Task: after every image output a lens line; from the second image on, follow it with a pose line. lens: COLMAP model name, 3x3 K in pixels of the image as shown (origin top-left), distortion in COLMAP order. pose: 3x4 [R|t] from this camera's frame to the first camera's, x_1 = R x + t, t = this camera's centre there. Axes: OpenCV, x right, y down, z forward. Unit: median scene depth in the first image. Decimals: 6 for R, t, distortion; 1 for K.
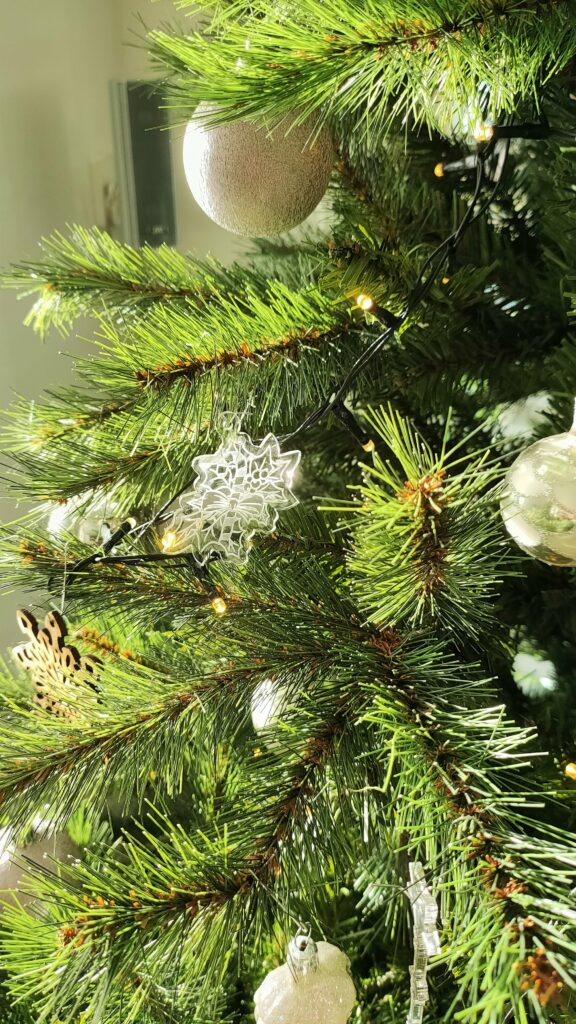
lens RADIAL K [[750.0, 0, 300.7], [0, 750.0, 514.6], [0, 0, 1]] dist [-0.004282, -0.000659]
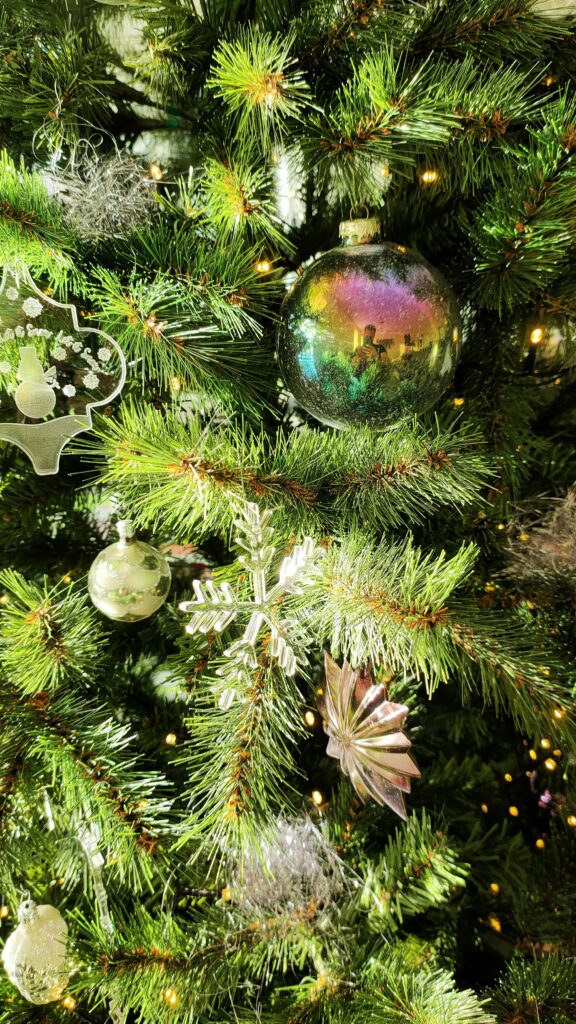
lens RADIAL K [[796.6, 0, 273.7], [0, 796.6, 513.5], [0, 0, 1]] dist [0.076185, -0.148320]
pose [[0.888648, -0.205713, 0.409861, -0.066427], [0.212318, 0.976743, 0.029895, -0.191806], [-0.406479, 0.060455, 0.911658, -0.906603]]
